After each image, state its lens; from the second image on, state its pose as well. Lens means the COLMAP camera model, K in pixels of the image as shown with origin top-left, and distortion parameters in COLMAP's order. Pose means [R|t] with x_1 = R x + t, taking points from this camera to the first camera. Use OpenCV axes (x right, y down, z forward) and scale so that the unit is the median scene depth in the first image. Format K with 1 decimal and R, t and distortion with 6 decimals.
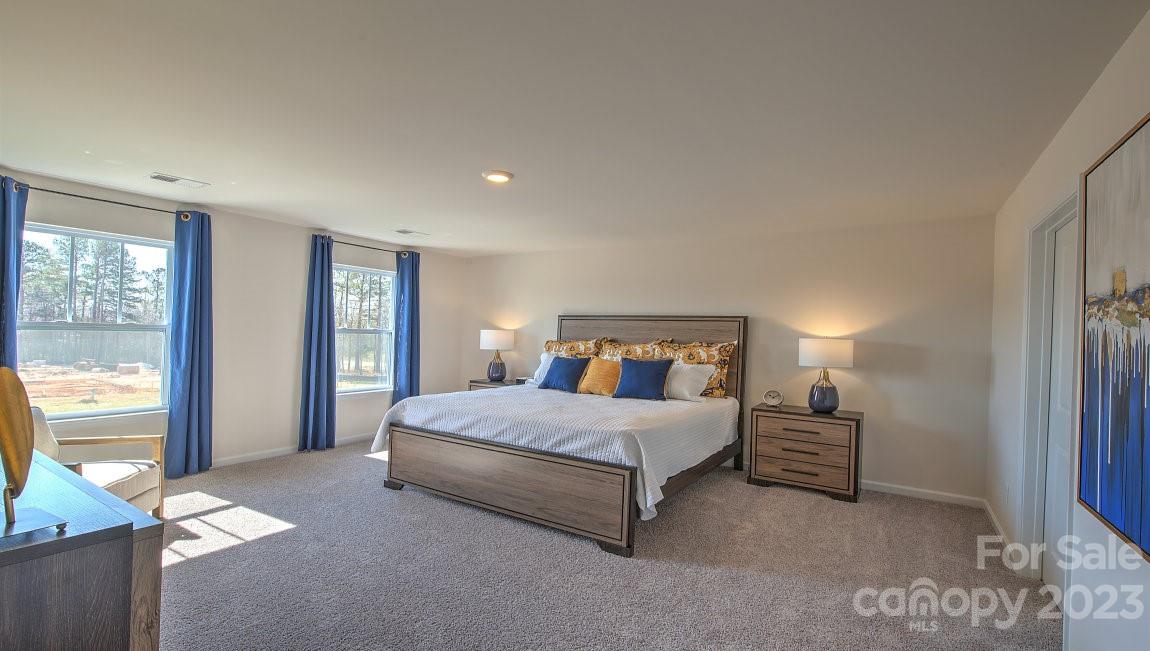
lens RADIAL K [[509.0, 0, 576.1], [0, 509.0, 330.9], [0, 0, 1]] dist [-0.002035, -0.001065]
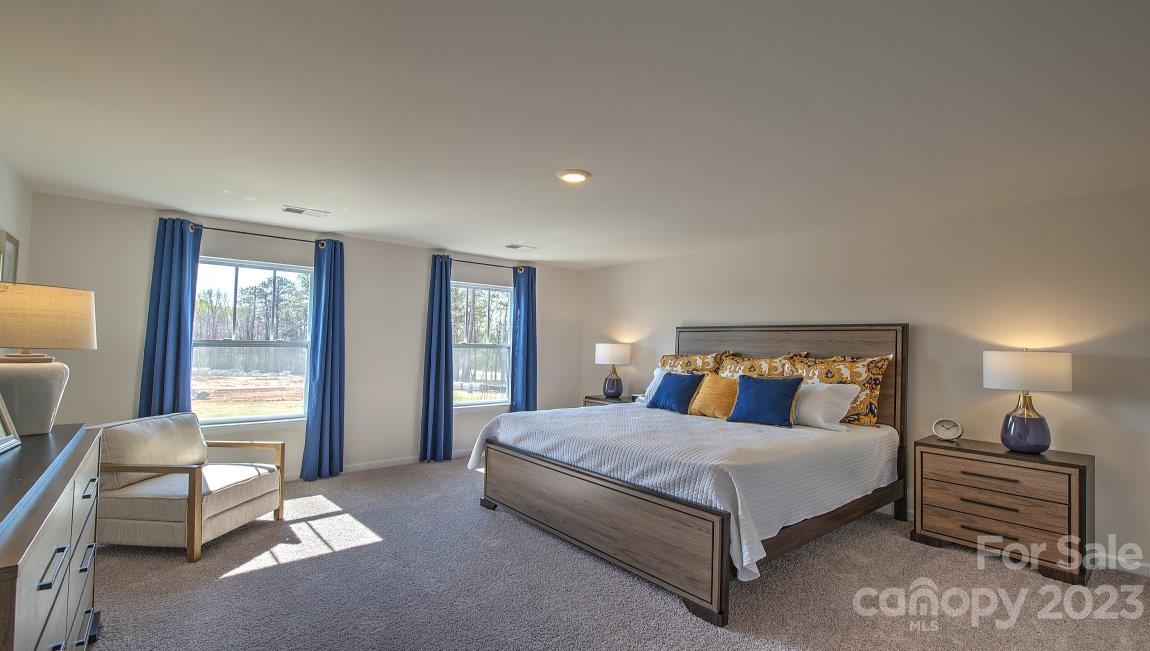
lens RADIAL K [[509.0, 0, 572.4], [0, 509.0, 325.0], [0, 0, 1]] dist [-0.002035, -0.001065]
pose [[0.953981, -0.019246, -0.299250, 0.087557], [0.007440, 0.999150, -0.040543, 0.001728], [0.299776, 0.036451, 0.953313, 0.103059]]
